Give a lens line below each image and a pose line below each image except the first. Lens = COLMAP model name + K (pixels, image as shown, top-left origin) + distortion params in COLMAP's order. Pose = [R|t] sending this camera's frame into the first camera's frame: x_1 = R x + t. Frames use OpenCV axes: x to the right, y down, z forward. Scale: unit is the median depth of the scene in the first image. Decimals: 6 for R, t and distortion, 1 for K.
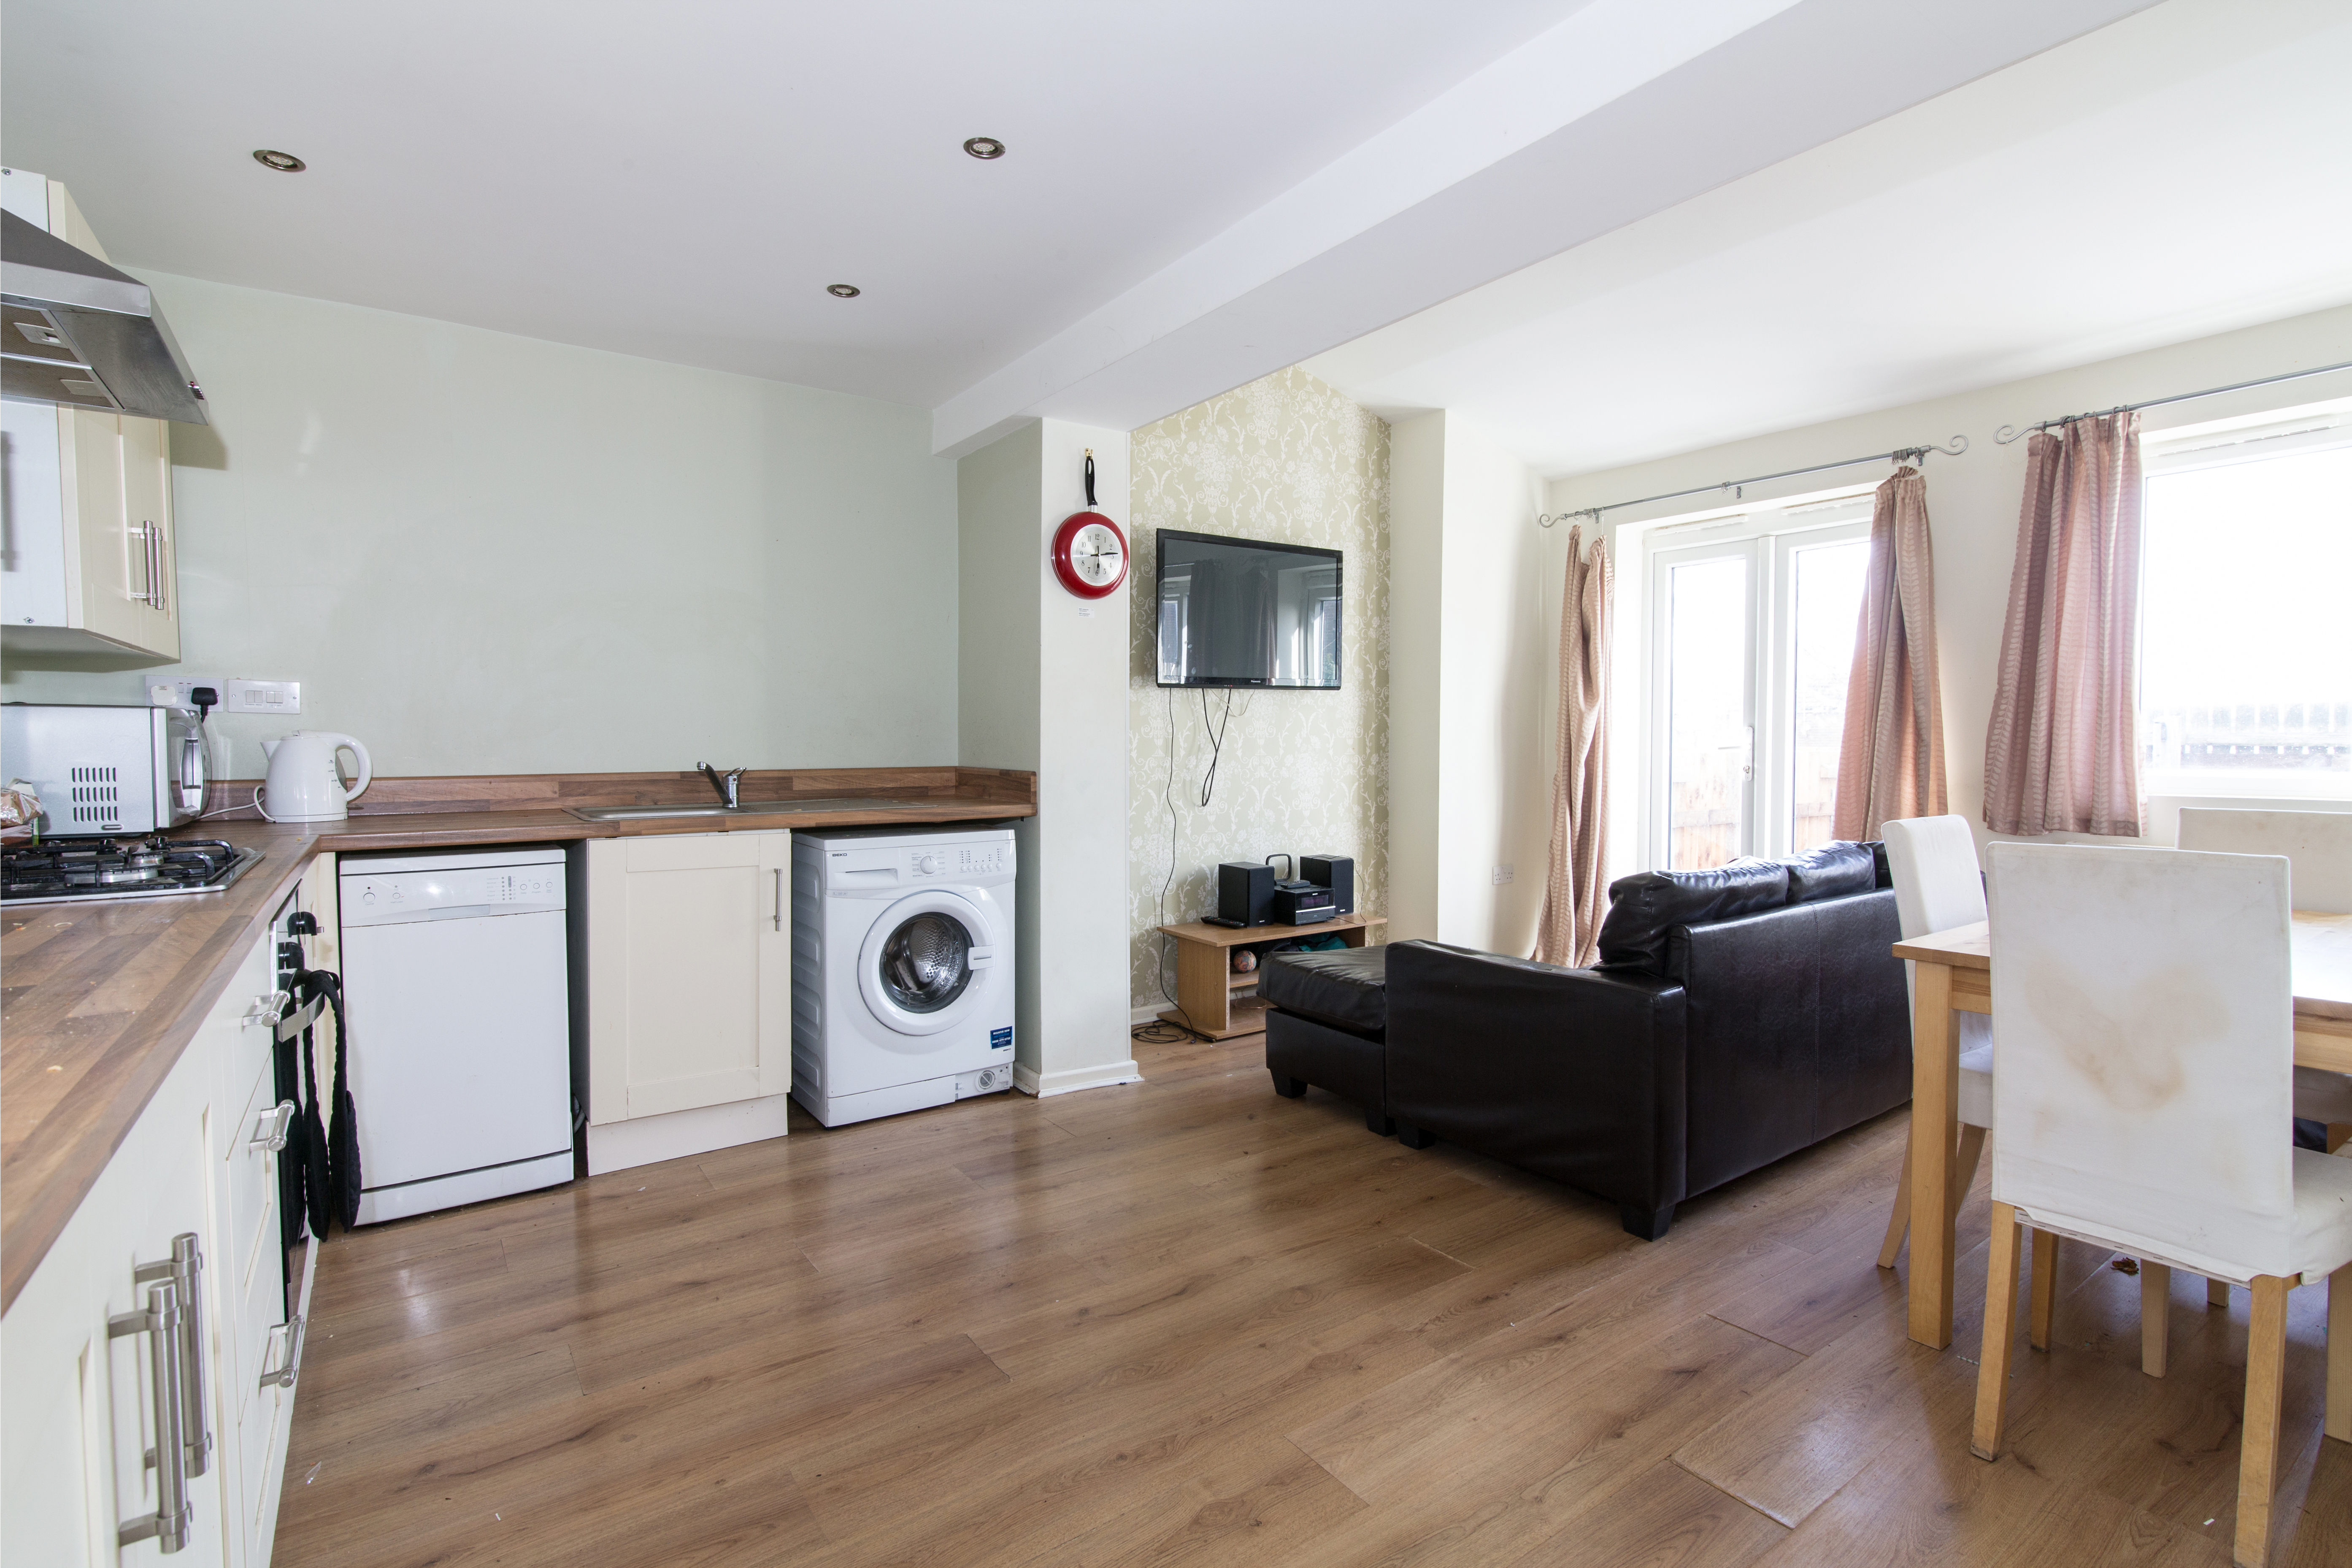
lens RADIAL K [[1097.4, 0, 1180.7], [0, 1097.4, 774.1], [0, 0, 1]] dist [-0.003080, -0.000470]
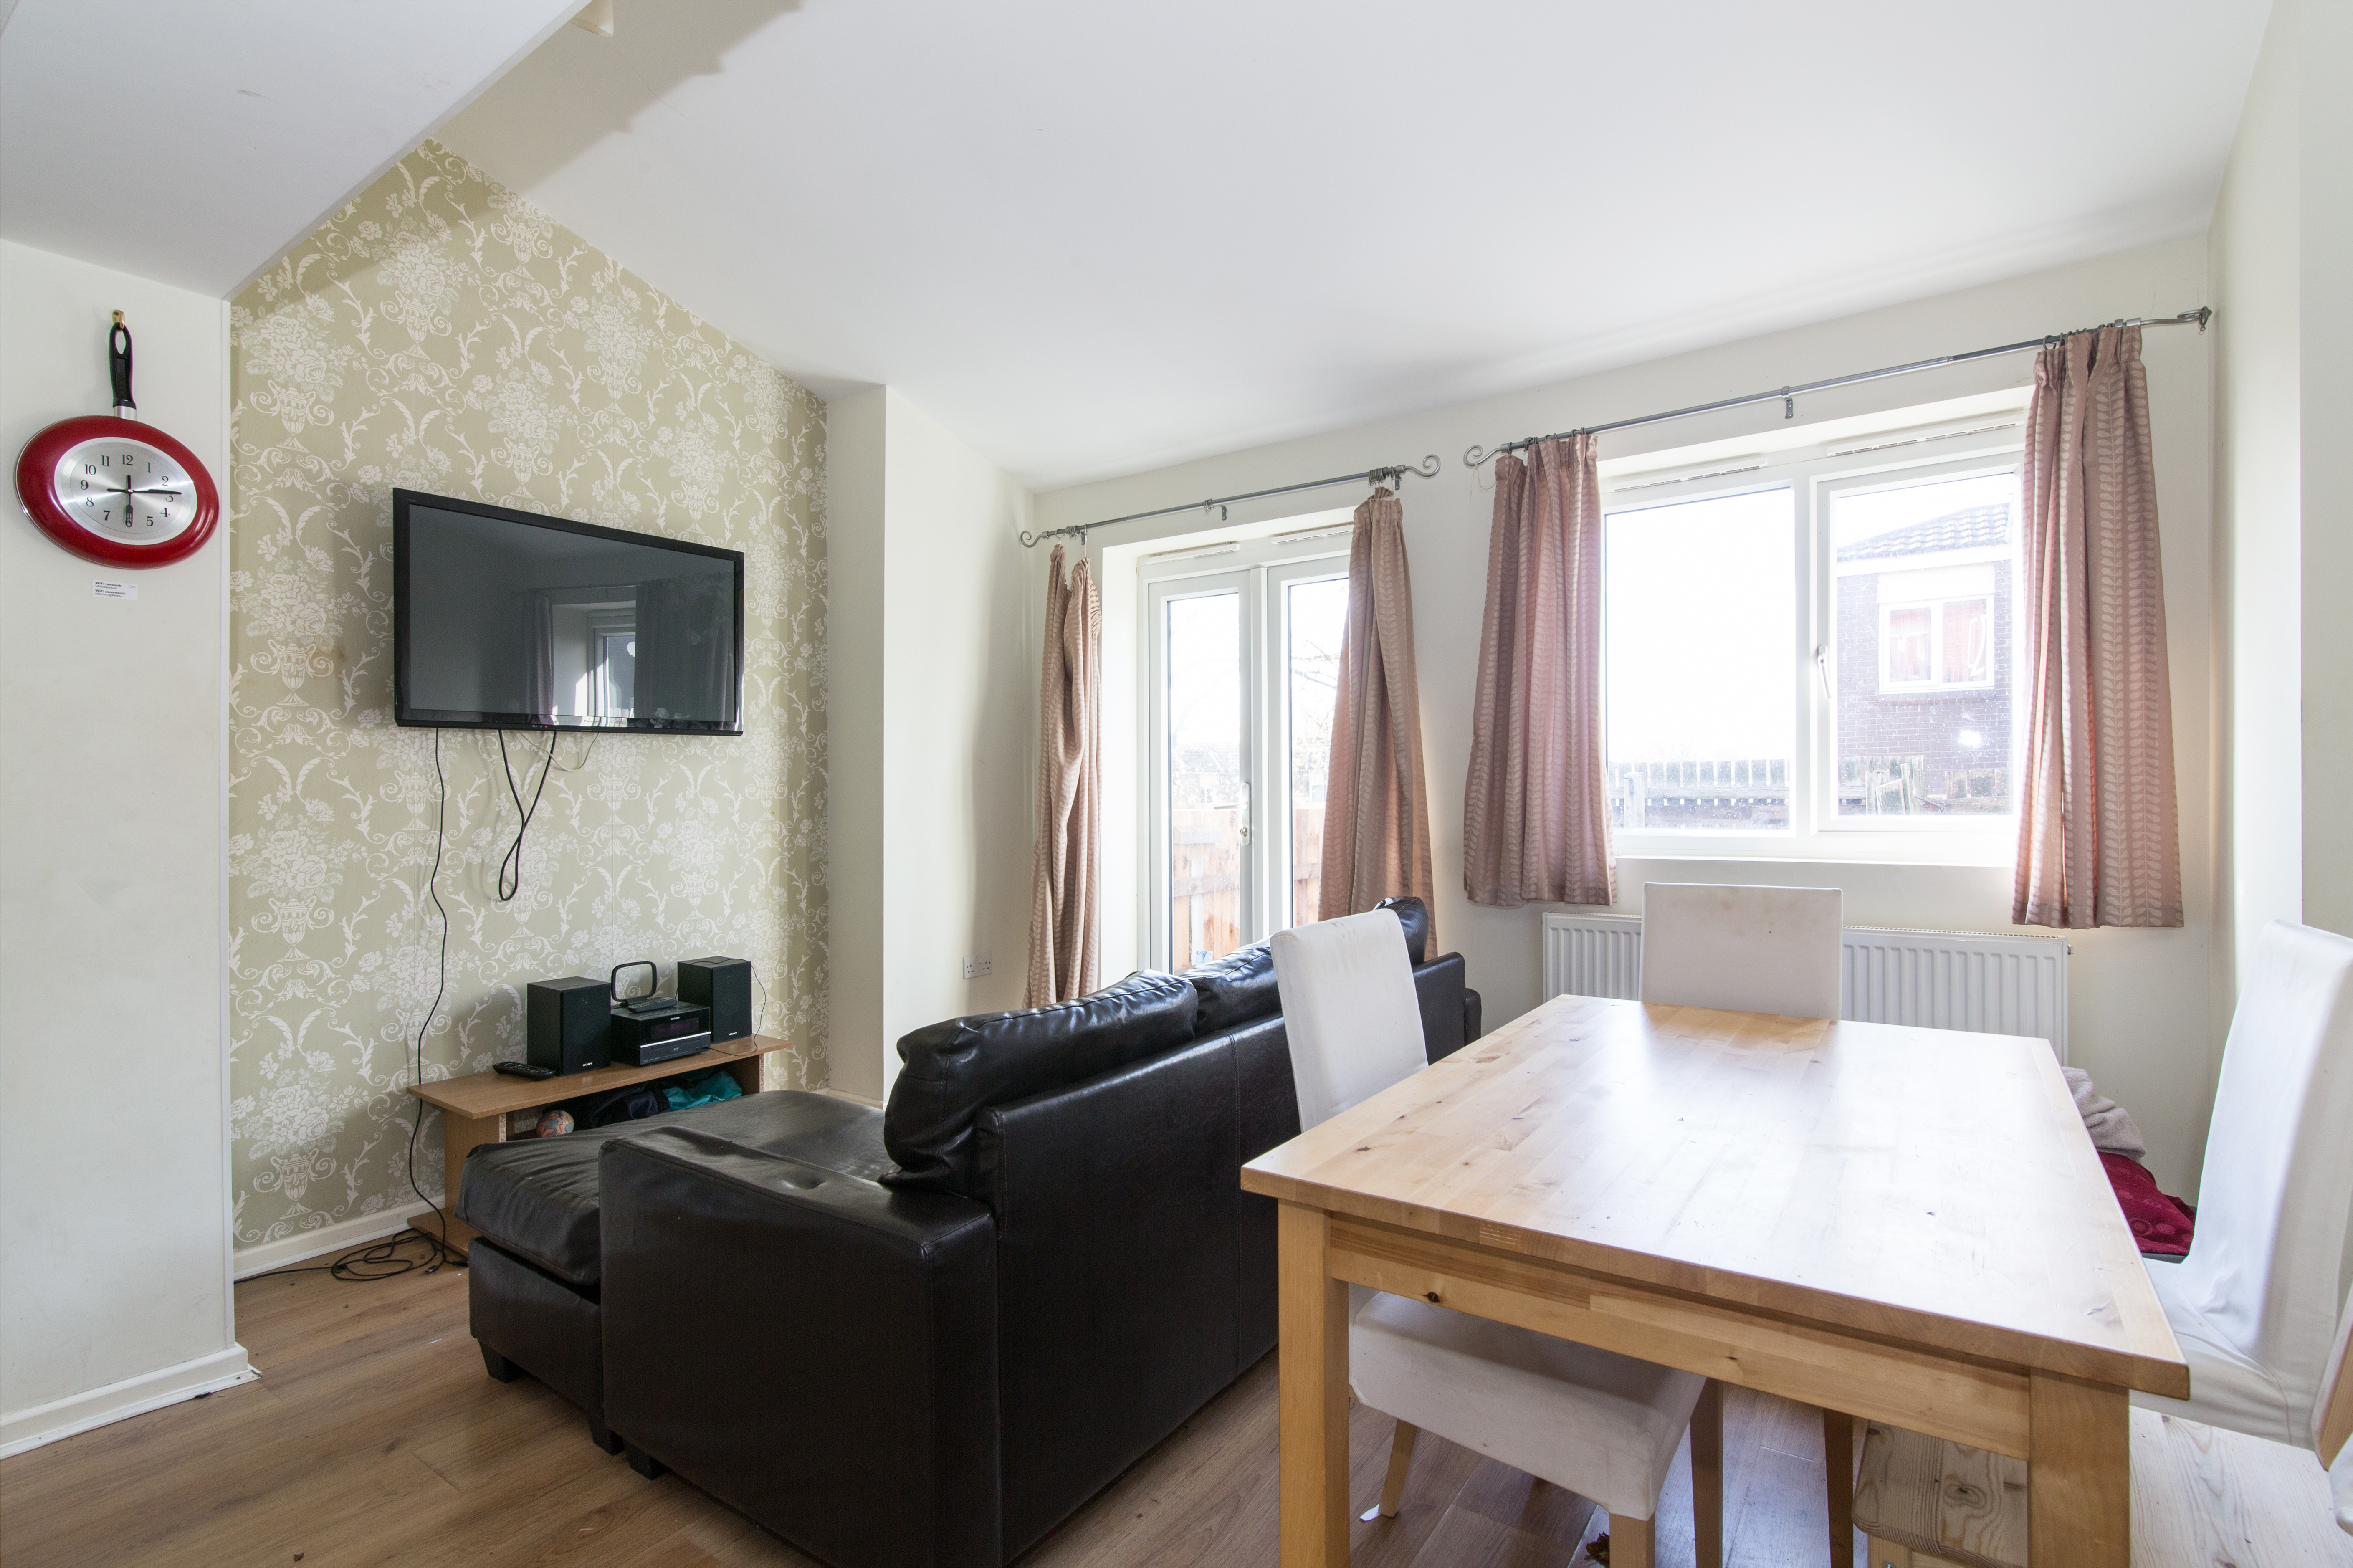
lens RADIAL K [[1097.8, 0, 1173.5], [0, 1097.8, 789.9], [0, 0, 1]] dist [-0.003080, -0.000470]
pose [[0.944652, -0.004414, 0.328046, 0.200065], [0.016604, 0.999271, -0.034368, -0.009710], [-0.327655, 0.037912, 0.944037, 0.217331]]
